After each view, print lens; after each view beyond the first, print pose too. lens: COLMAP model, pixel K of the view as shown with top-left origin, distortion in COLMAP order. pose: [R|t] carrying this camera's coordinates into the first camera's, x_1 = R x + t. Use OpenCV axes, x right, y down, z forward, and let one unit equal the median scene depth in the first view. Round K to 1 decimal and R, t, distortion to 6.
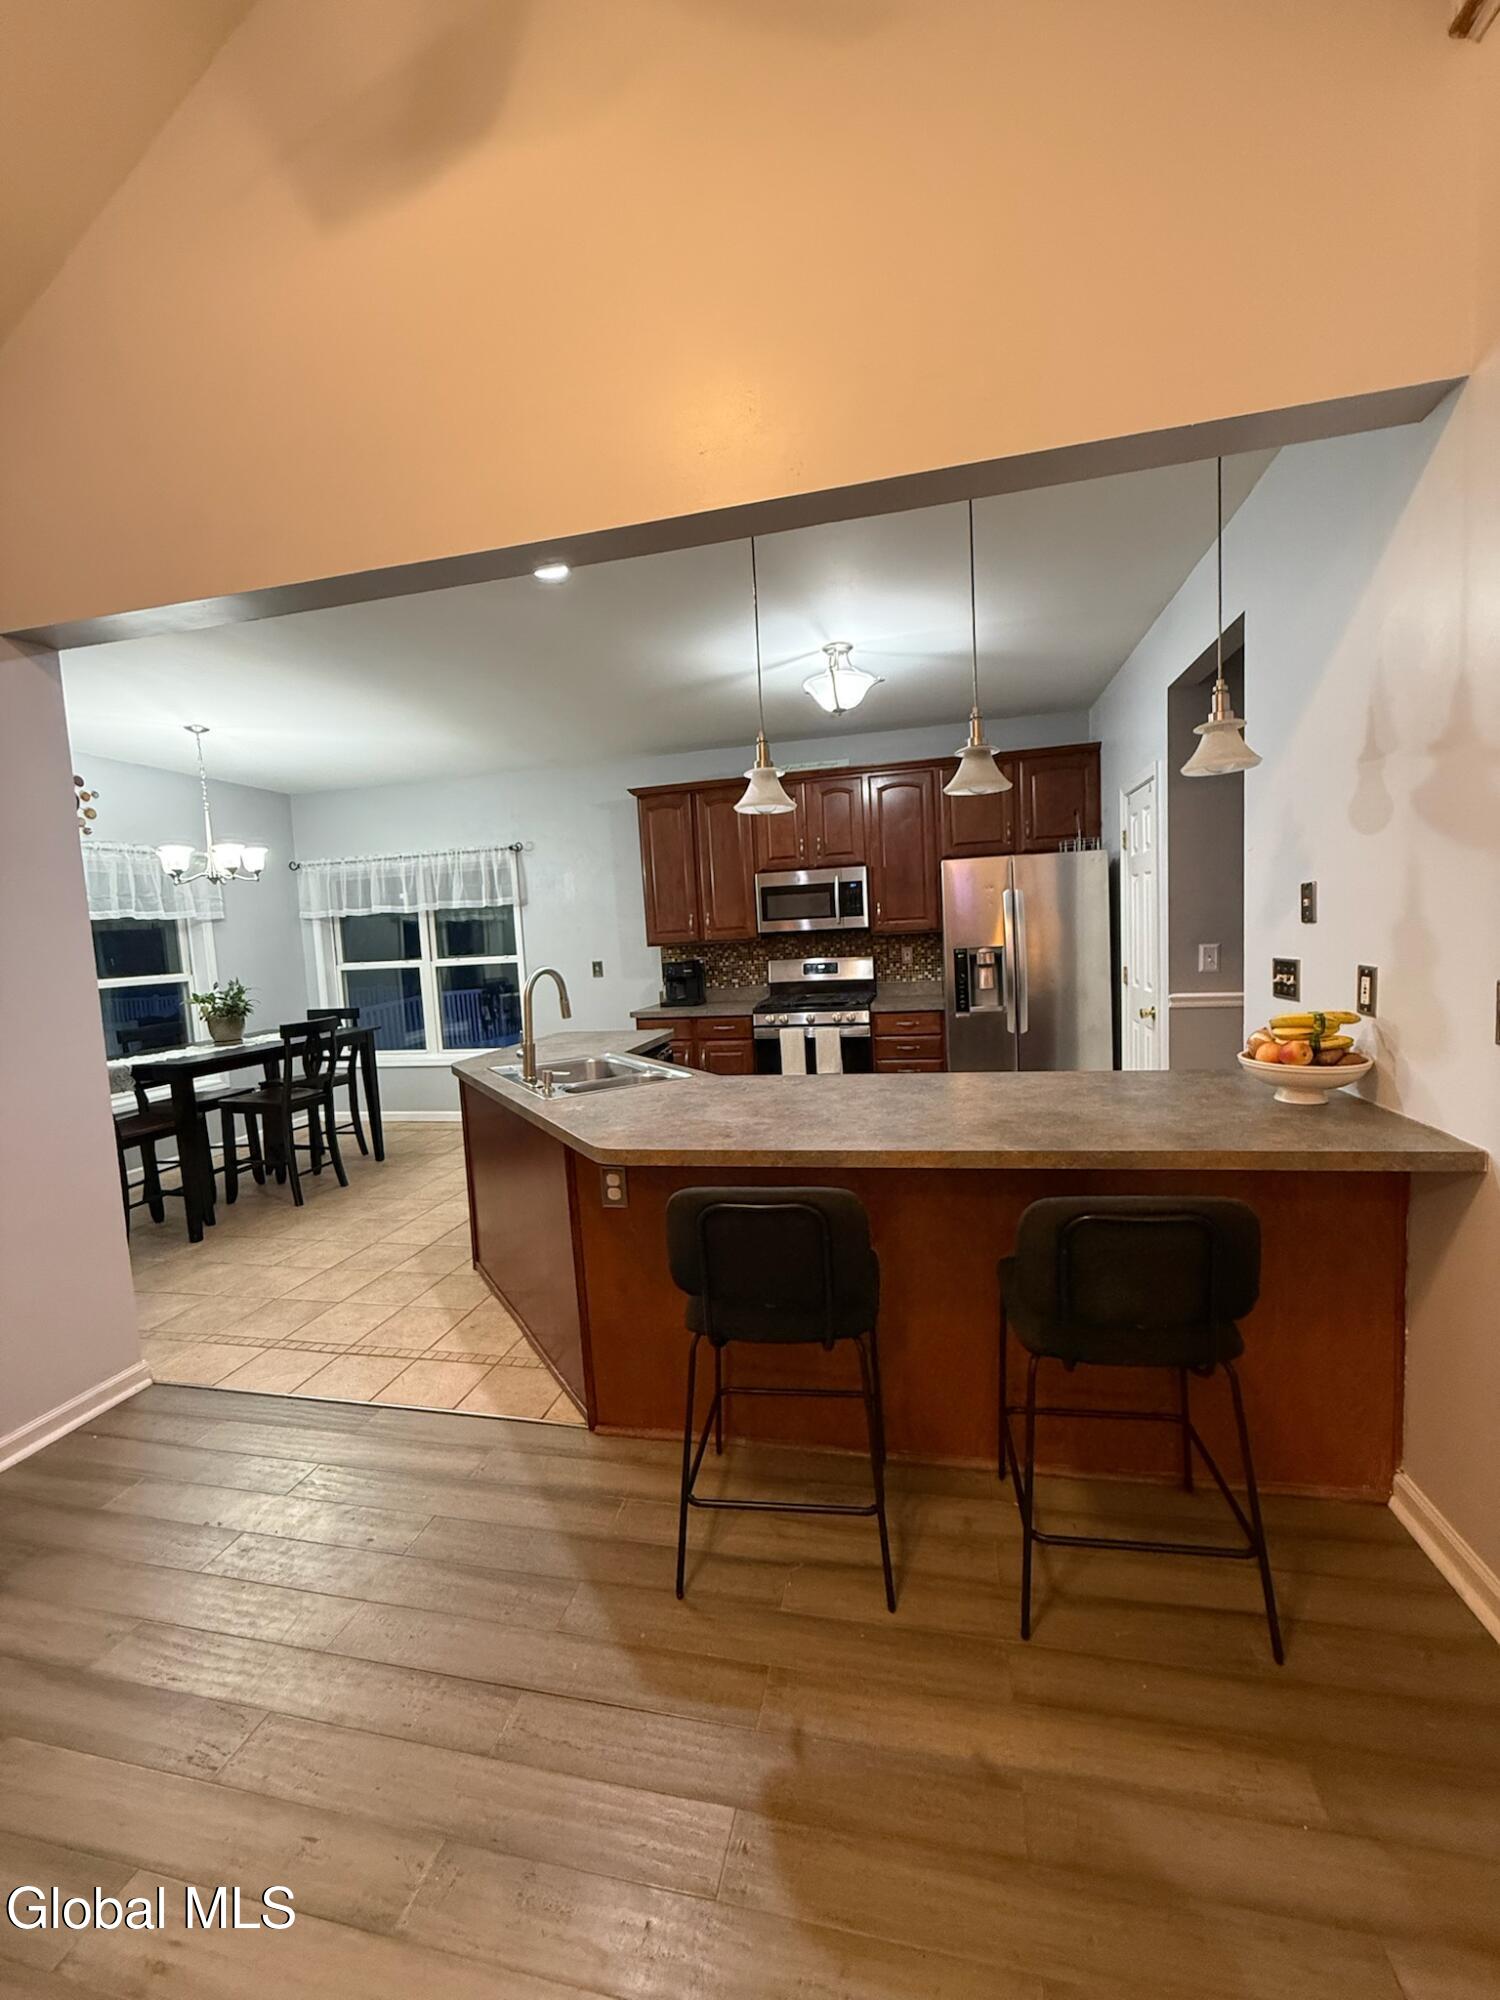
lens RADIAL K [[794.1, 0, 759.3], [0, 794.1, 995.5], [0, 0, 1]] dist [-0.003818, 0.000277]
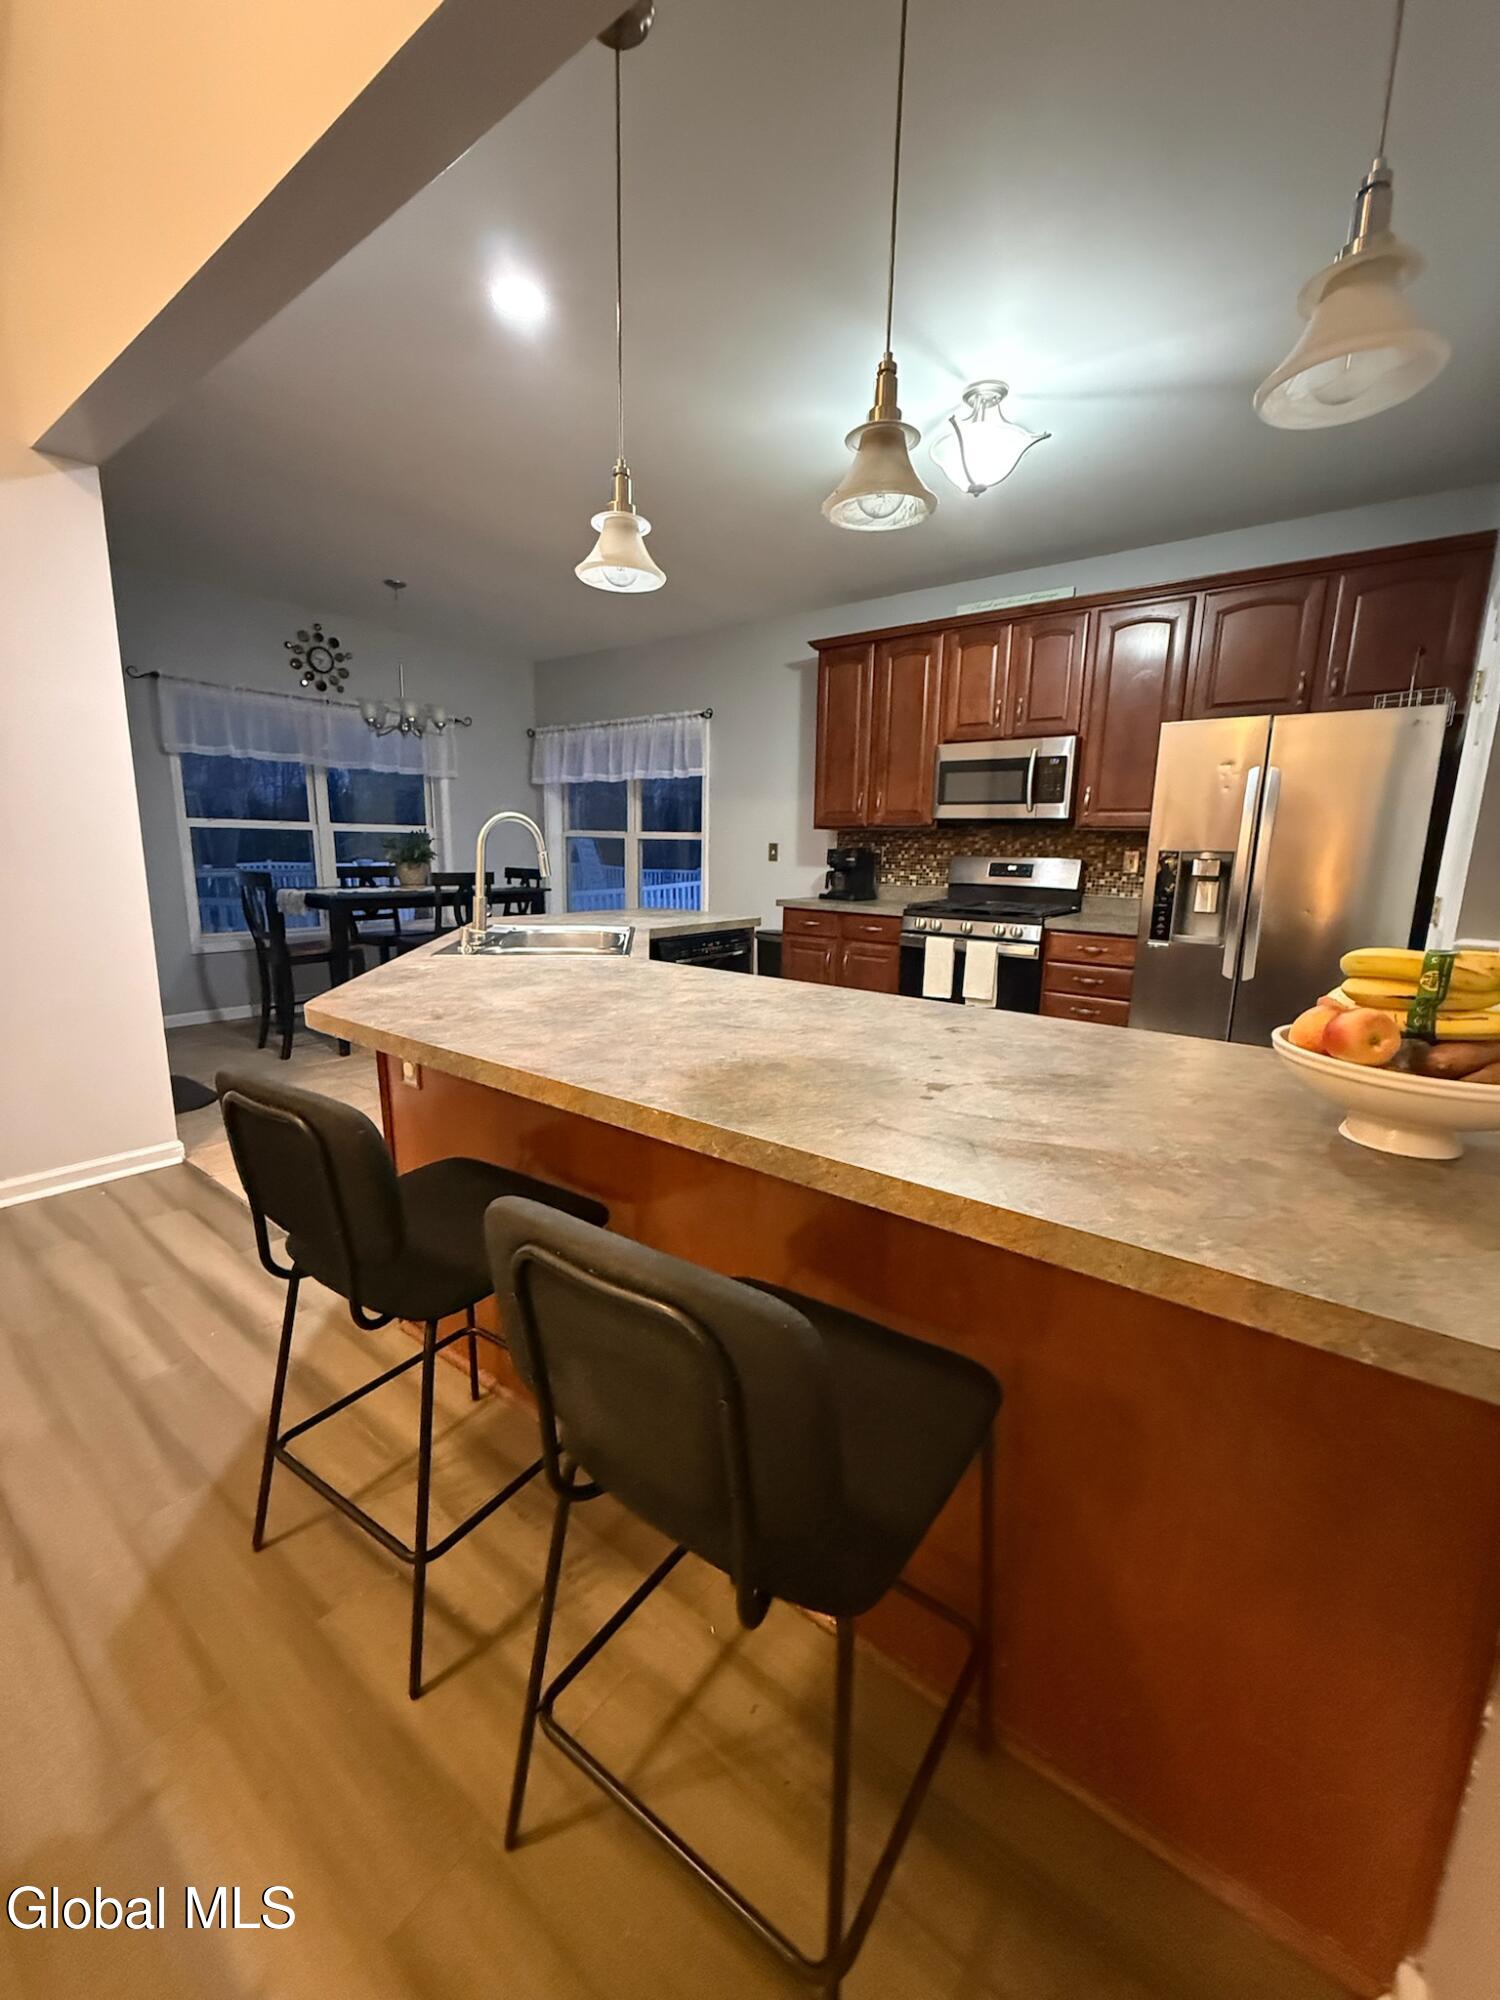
lens RADIAL K [[794.1, 0, 759.4], [0, 794.1, 1001.4], [0, 0, 1]] dist [-0.003818, 0.000277]
pose [[0.904581, 0.151599, -0.398436, 0.206064], [-0.102456, 0.984550, 0.141999, 0.009502], [0.413808, -0.087628, 0.906137, 0.173993]]
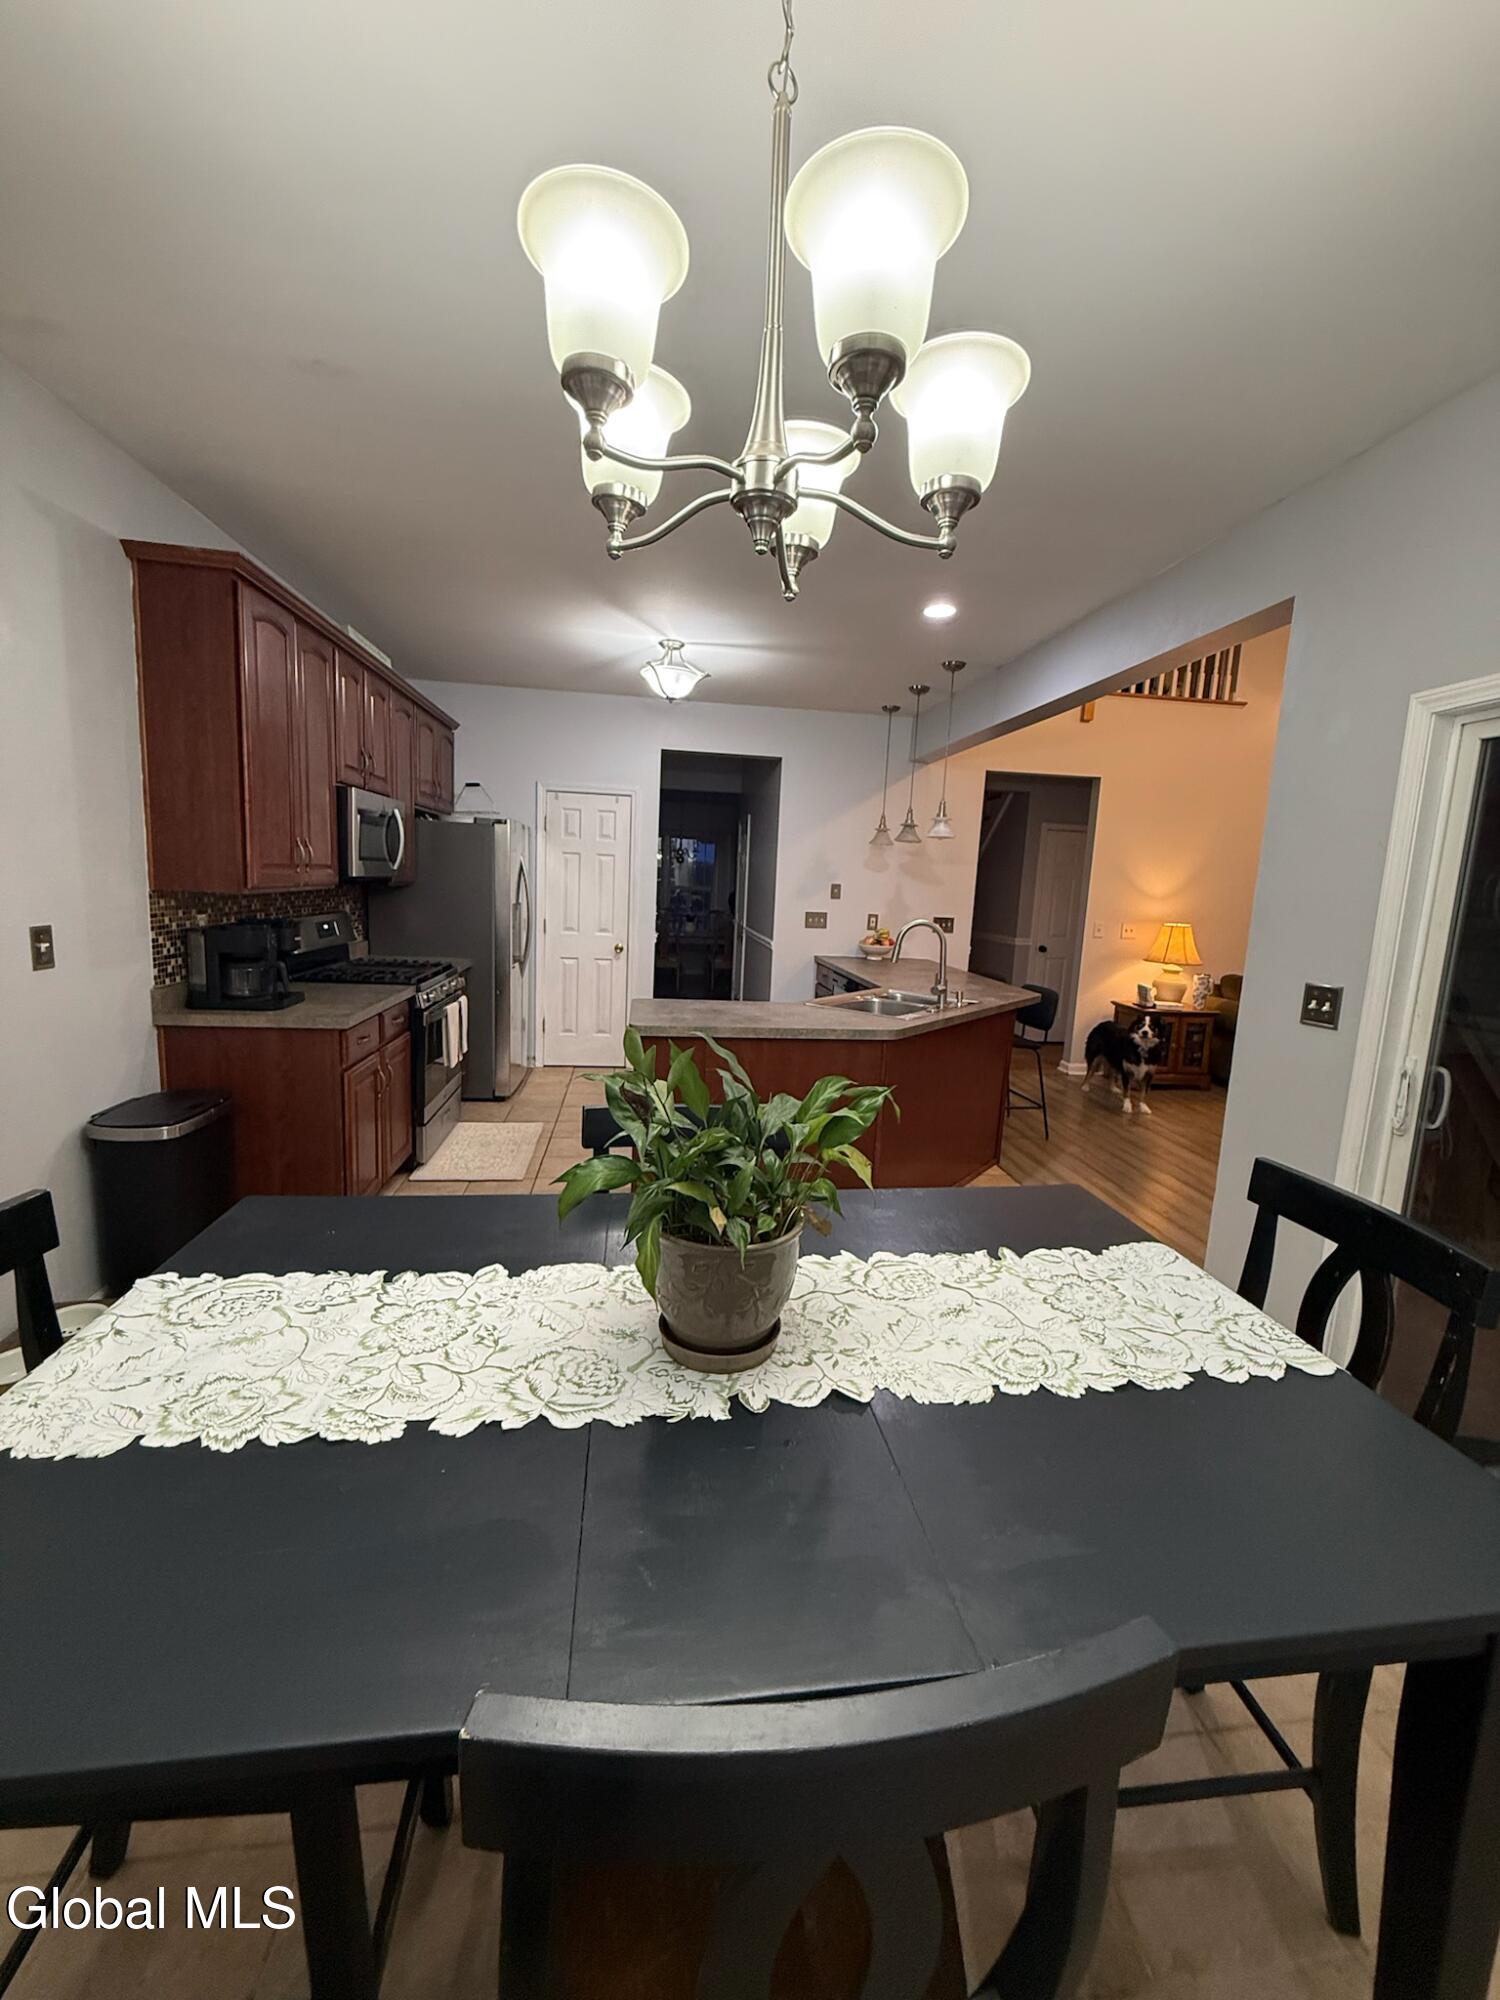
lens RADIAL K [[794.1, 0, 750.7], [0, 794.1, 990.1], [0, 0, 1]] dist [-0.003818, 0.000277]
pose [[-0.337467, -0.100486, 0.935959, -0.802133], [0.042687, 0.991630, 0.121854, -0.056010], [-0.940369, 0.081075, -0.330352, 0.987257]]
